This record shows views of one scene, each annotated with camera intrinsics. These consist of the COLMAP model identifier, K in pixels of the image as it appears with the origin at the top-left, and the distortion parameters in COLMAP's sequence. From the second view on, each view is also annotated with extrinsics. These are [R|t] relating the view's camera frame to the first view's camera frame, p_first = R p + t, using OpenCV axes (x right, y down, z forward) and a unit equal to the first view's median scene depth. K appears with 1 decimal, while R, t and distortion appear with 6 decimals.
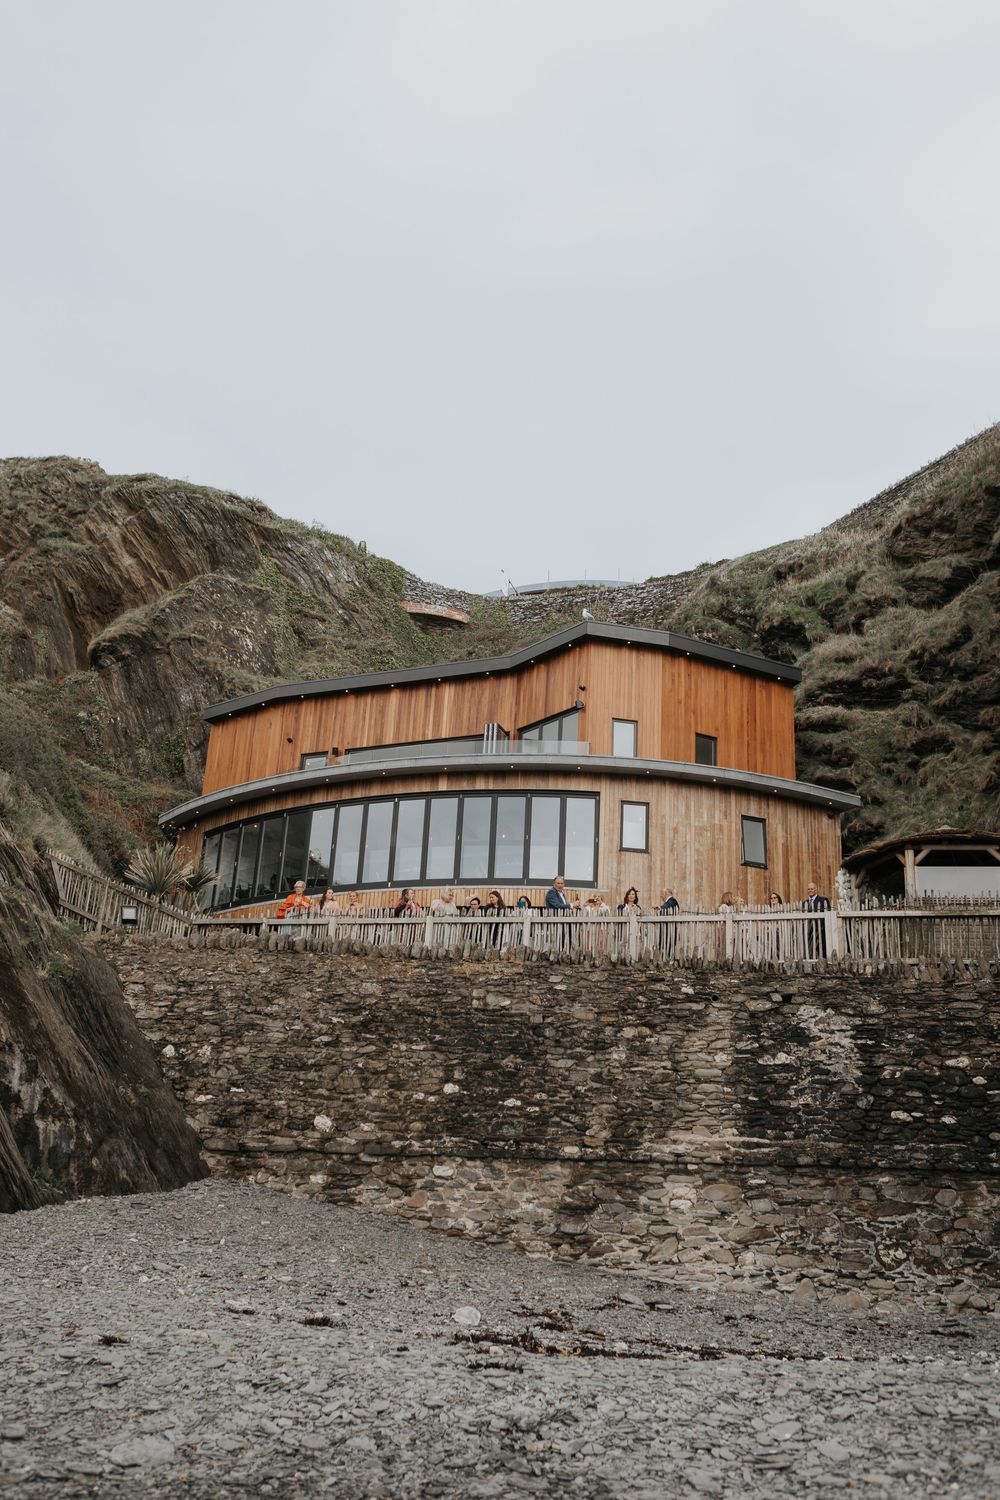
lens RADIAL K [[1489.8, 0, 480.0], [0, 1489.8, 716.6], [0, 0, 1]] dist [0.005678, -0.024560]
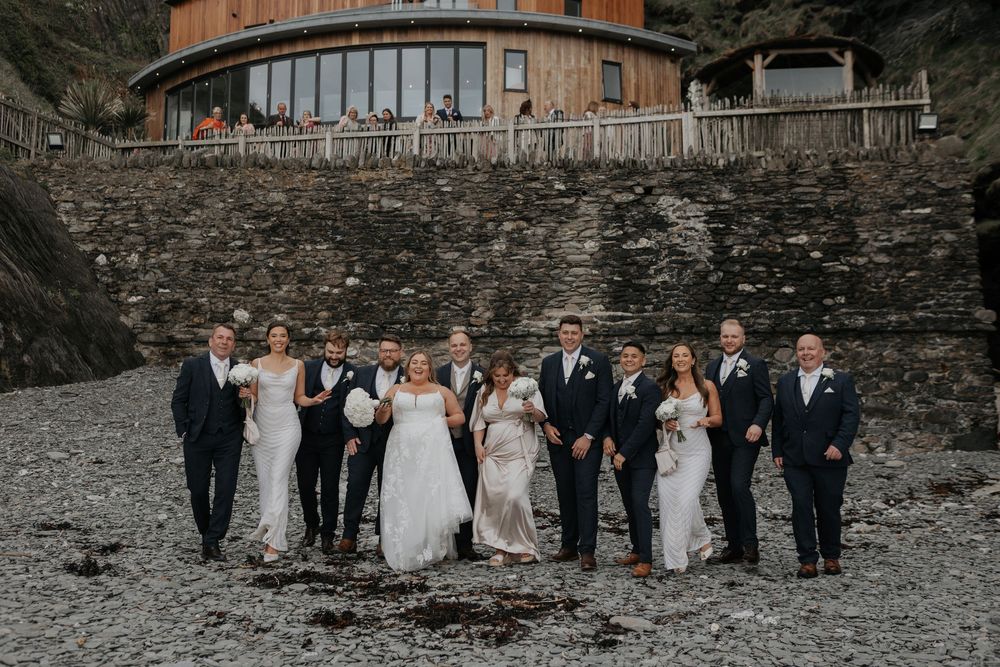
lens RADIAL K [[972.1, 0, 500.0], [0, 972.1, 333.5], [0, 0, 1]] dist [0.012533, -0.015955]
pose [[0.996371, -0.043984, 0.072865, 0.035734], [0.021375, 0.957995, 0.285986, 0.077329], [-0.082383, -0.283390, 0.955460, 0.269541]]
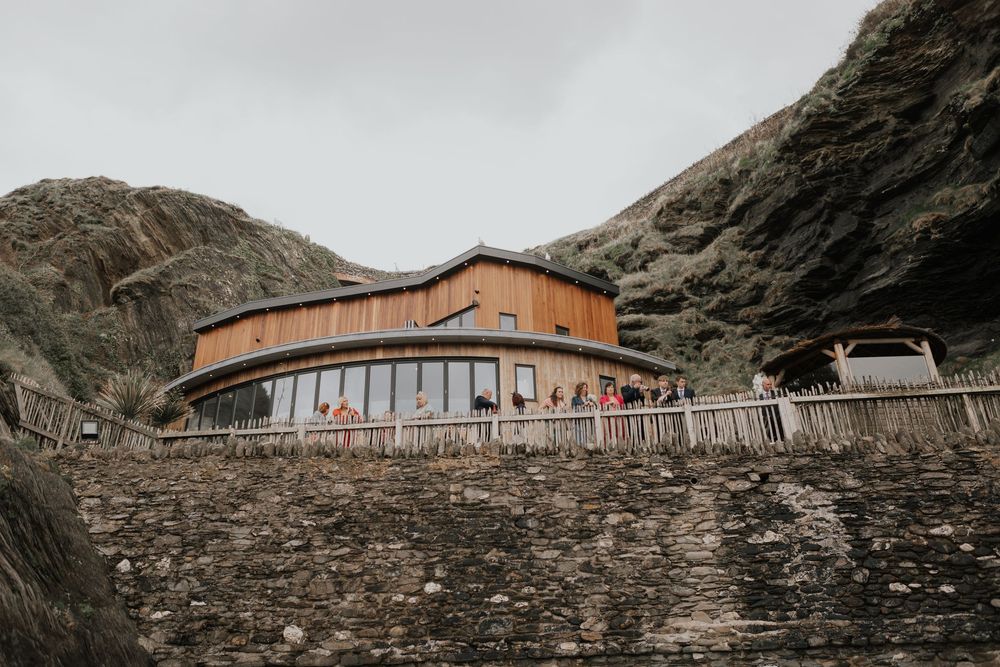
lens RADIAL K [[763.3, 0, 500.0], [0, 763.3, 333.5], [0, 0, 1]] dist [0.005495, -0.010046]
pose [[0.983559, -0.000059, 0.180588, -0.063959], [0.014080, 0.996981, -0.076359, 0.122390], [-0.180039, 0.077647, 0.980590, 0.488783]]
